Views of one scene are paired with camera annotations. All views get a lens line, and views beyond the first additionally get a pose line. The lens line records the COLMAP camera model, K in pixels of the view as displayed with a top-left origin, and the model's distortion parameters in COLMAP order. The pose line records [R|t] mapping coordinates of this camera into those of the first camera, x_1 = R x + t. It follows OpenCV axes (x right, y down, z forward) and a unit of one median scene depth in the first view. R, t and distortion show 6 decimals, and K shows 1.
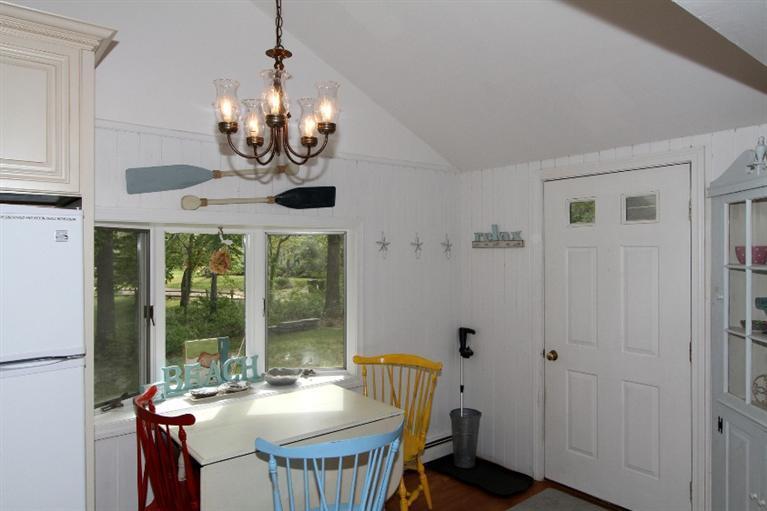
lens RADIAL K [[518.5, 0, 386.4], [0, 518.5, 255.5], [0, 0, 1]] dist [-0.056241, 0.002454]
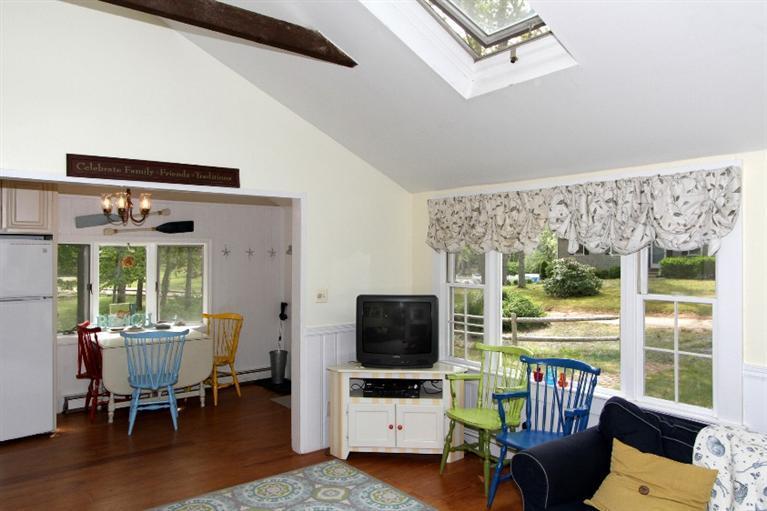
lens RADIAL K [[571.8, 0, 380.8], [0, 571.8, 253.4], [0, 0, 1]] dist [-0.007666, -0.005057]
pose [[0.999404, 0.007599, -0.033686, 0.677618], [-0.007854, 0.999941, -0.007453, -0.007737], [0.033627, 0.007714, 0.999405, -1.067869]]
